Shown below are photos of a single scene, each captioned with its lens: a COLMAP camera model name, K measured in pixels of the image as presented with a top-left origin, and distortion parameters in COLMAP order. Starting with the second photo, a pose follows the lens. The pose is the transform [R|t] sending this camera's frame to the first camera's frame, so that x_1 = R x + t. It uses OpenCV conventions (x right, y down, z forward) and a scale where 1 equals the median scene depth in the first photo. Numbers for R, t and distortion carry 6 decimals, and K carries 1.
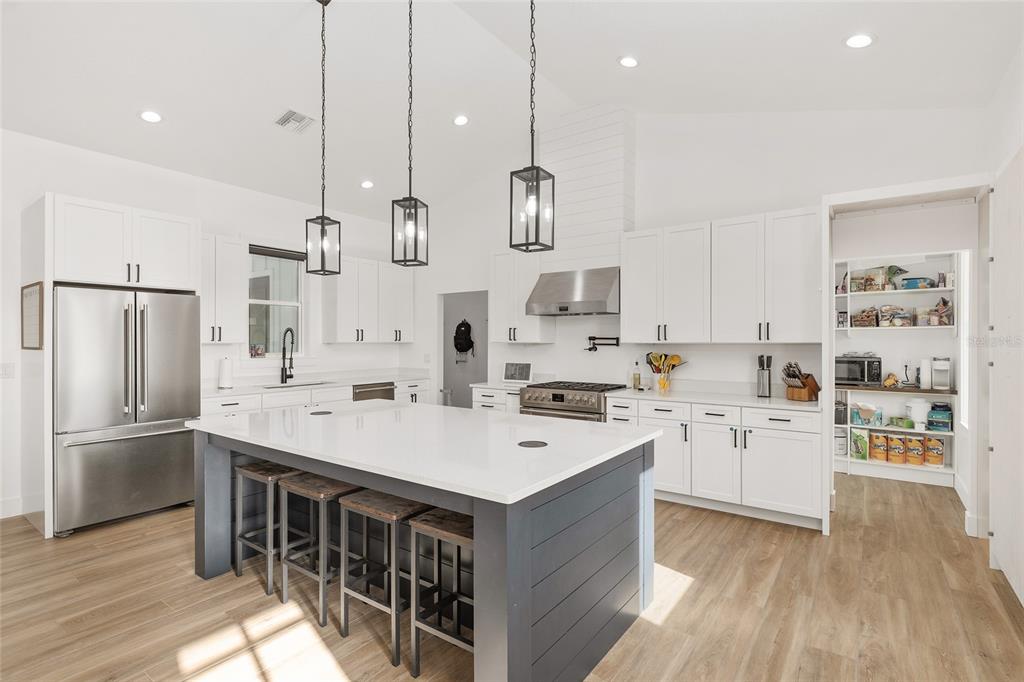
lens RADIAL K [[495.4, 0, 512.4], [0, 495.4, 341.1], [0, 0, 1]] dist [-0.003570, 0.000106]
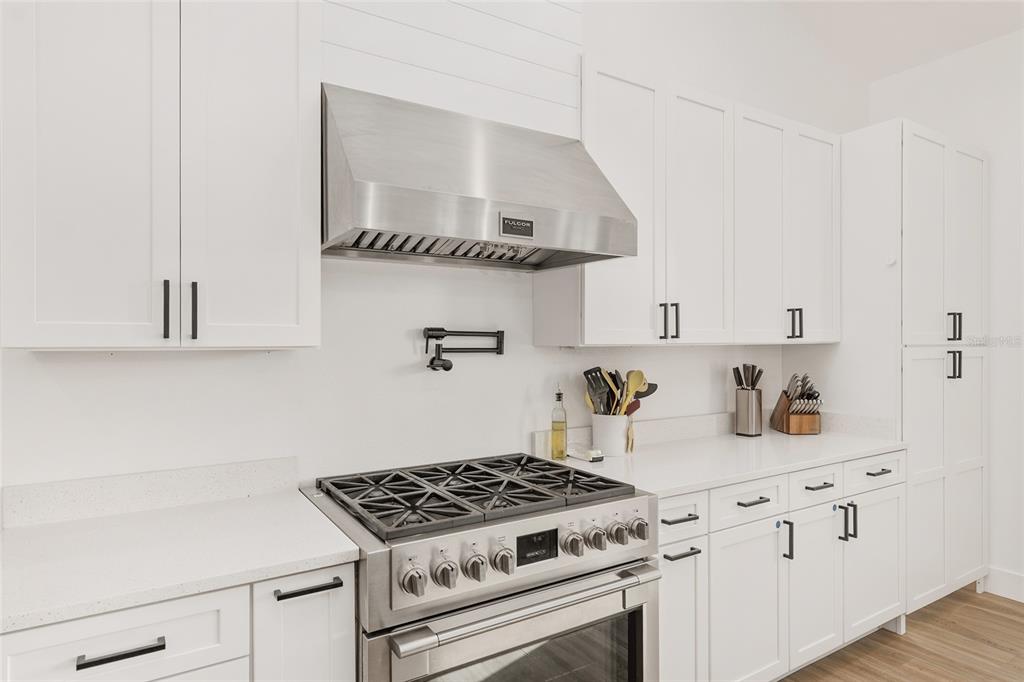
lens RADIAL K [[590.8, 0, 506.6], [0, 590.8, 347.1], [0, 0, 1]] dist [0.004945, -0.004665]
pose [[0.371493, -0.006643, 0.928412, -0.218236], [0.005841, 0.999971, 0.004818, 0.002592], [-0.928417, 0.003633, 0.371521, 0.894025]]
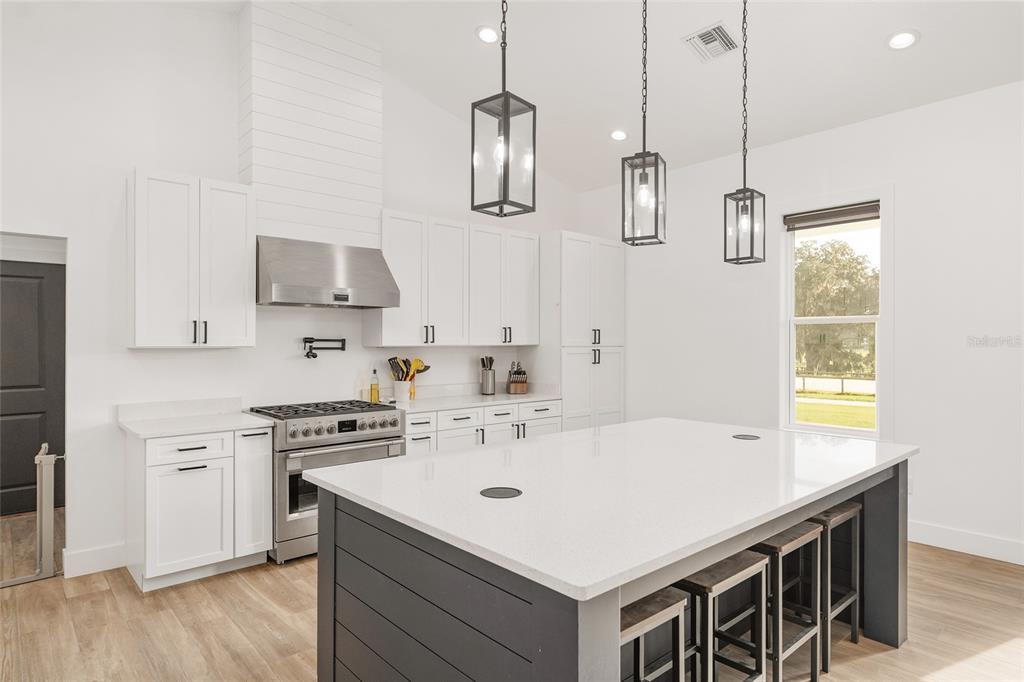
lens RADIAL K [[590.8, 0, 505.6], [0, 590.8, 344.9], [0, 0, 1]] dist [0.004945, -0.004665]
pose [[0.220956, -0.002488, 0.975281, -0.665033], [0.003211, 0.999993, 0.001823, 0.000543], [-0.975279, 0.002729, 0.220962, 0.601232]]
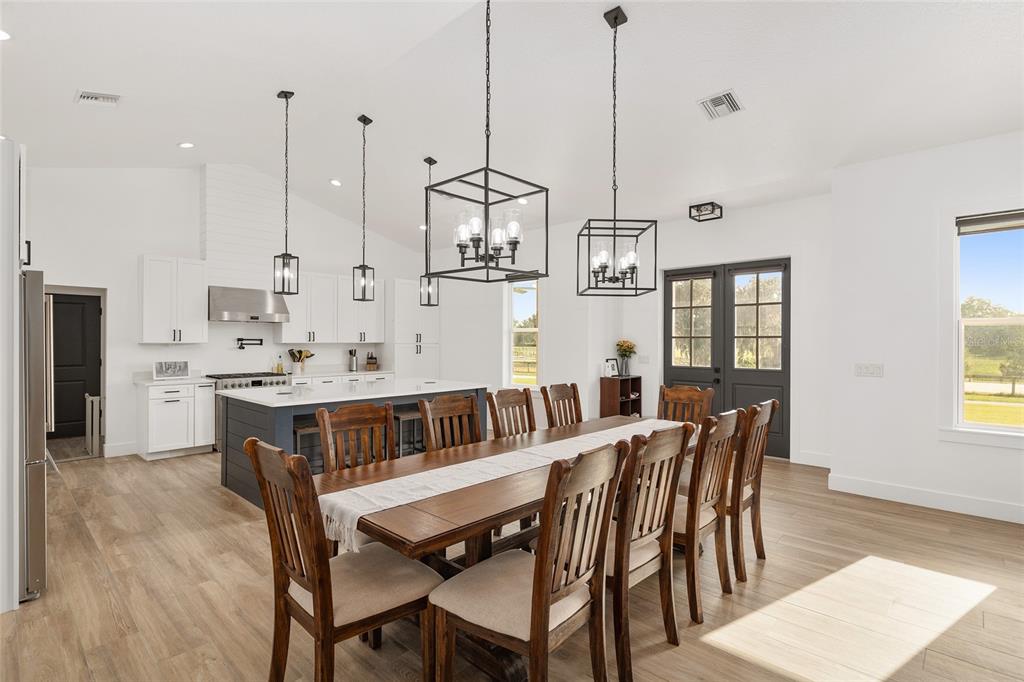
lens RADIAL K [[495.4, 0, 511.6], [0, 495.4, 343.7], [0, 0, 1]] dist [-0.003570, 0.000106]
pose [[0.128102, -0.001776, 0.991759, -1.167181], [0.000750, 0.999998, 0.001694, 0.004185], [-0.991761, 0.000526, 0.128103, 0.130716]]
